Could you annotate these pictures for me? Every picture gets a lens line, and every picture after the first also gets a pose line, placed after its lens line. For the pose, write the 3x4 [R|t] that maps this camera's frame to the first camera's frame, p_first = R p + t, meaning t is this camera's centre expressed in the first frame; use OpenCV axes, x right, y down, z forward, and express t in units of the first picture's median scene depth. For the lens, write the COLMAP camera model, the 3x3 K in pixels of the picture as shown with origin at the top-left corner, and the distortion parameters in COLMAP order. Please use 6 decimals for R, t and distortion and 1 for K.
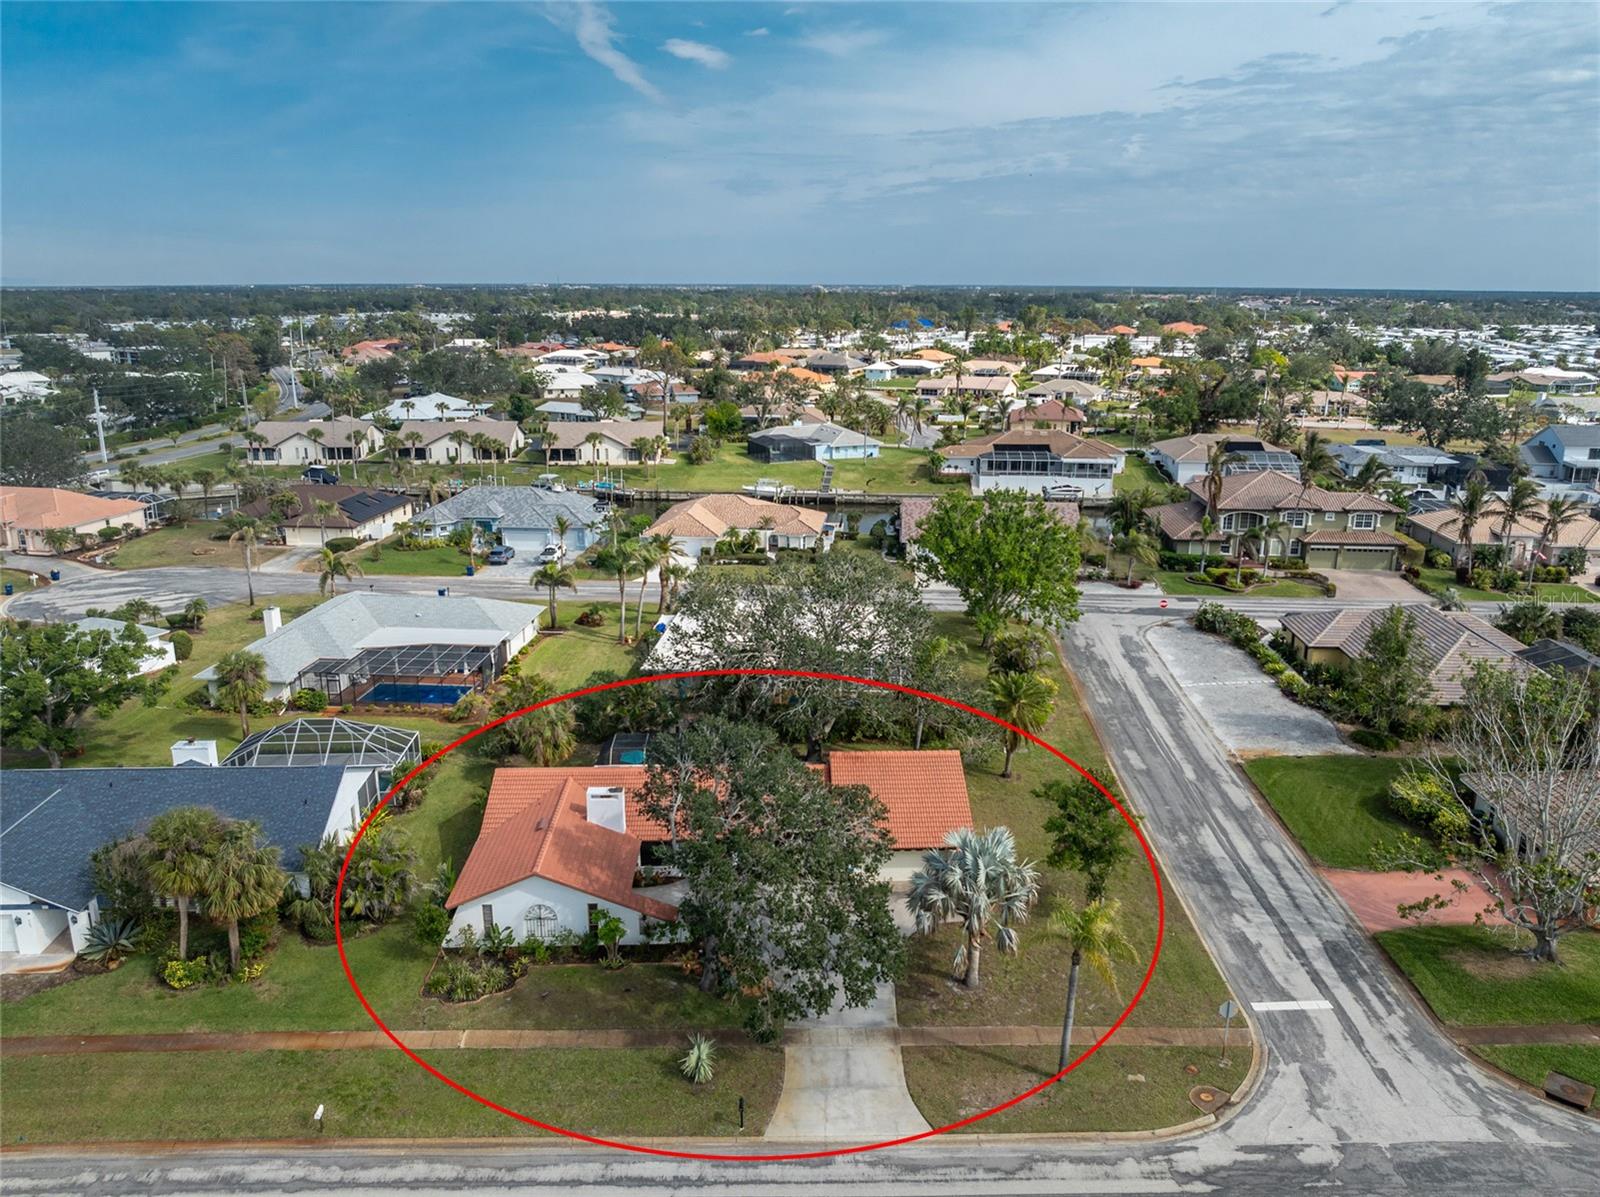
lens RADIAL K [[1176.6, 0, 835.7], [0, 1176.6, 597.8], [0, 0, 1]] dist [-0.038332, 0.005262]
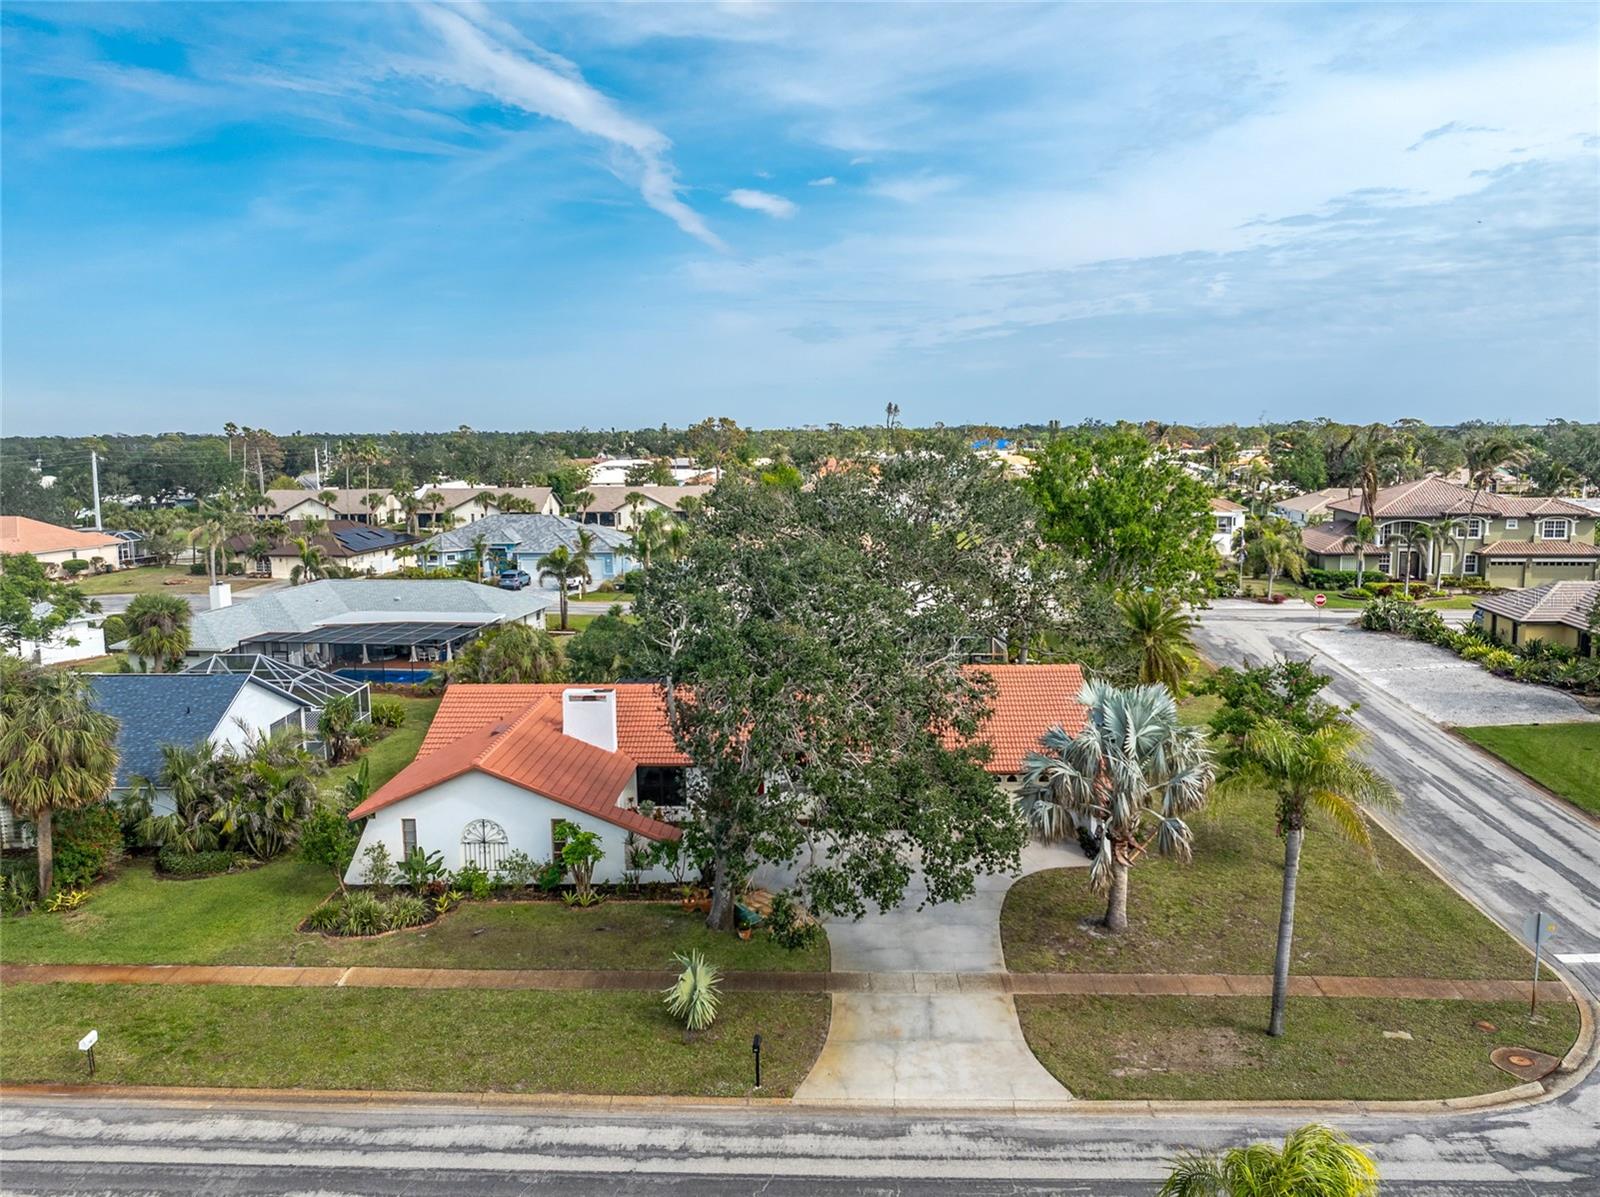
lens RADIAL K [[1262.9, 0, 830.9], [0, 1262.9, 535.4], [0, 0, 1]] dist [-0.047429, 0.019459]
pose [[0.997757, -0.021079, -0.063529, 0.004579], [0.007617, 0.978708, -0.205115, 0.248740], [0.066500, 0.204171, 0.976674, 0.245804]]
